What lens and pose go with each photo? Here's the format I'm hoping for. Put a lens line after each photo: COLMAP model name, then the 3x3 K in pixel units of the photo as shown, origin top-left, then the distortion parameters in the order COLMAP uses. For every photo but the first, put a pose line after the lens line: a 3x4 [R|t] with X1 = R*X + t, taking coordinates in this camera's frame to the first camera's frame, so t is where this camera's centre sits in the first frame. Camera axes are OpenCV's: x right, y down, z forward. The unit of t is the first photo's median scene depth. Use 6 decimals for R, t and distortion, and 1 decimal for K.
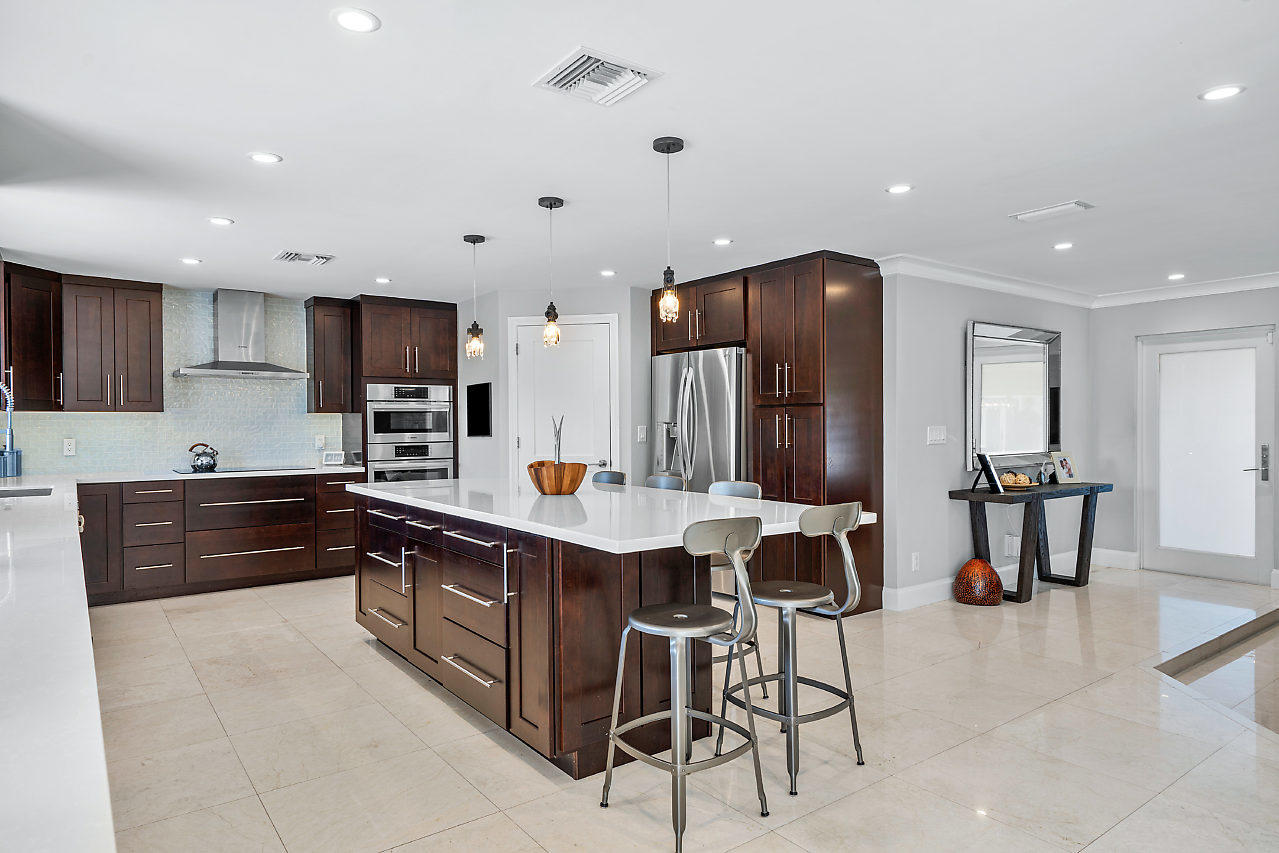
lens RADIAL K [[756.5, 0, 628.6], [0, 756.5, 422.3], [0, 0, 1]] dist [-0.001059, 0.002495]
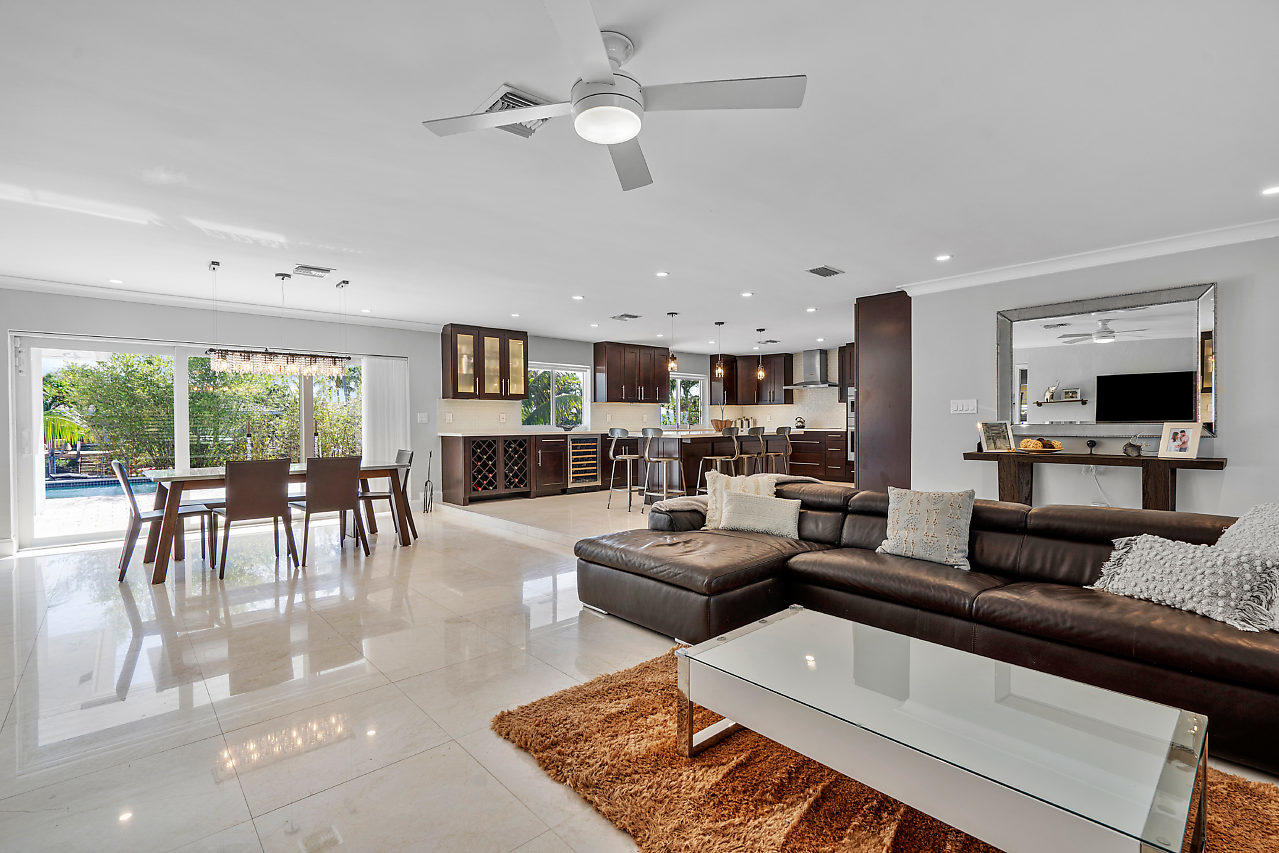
lens RADIAL K [[581.4, 0, 634.6], [0, 581.4, 423.2], [0, 0, 1]] dist [-0.004872, 0.001542]
pose [[0.113434, 0.007195, -0.993519, 1.124032], [0.007980, 0.999935, 0.008152, 0.027475], [0.993513, -0.008853, 0.113369, 0.267755]]
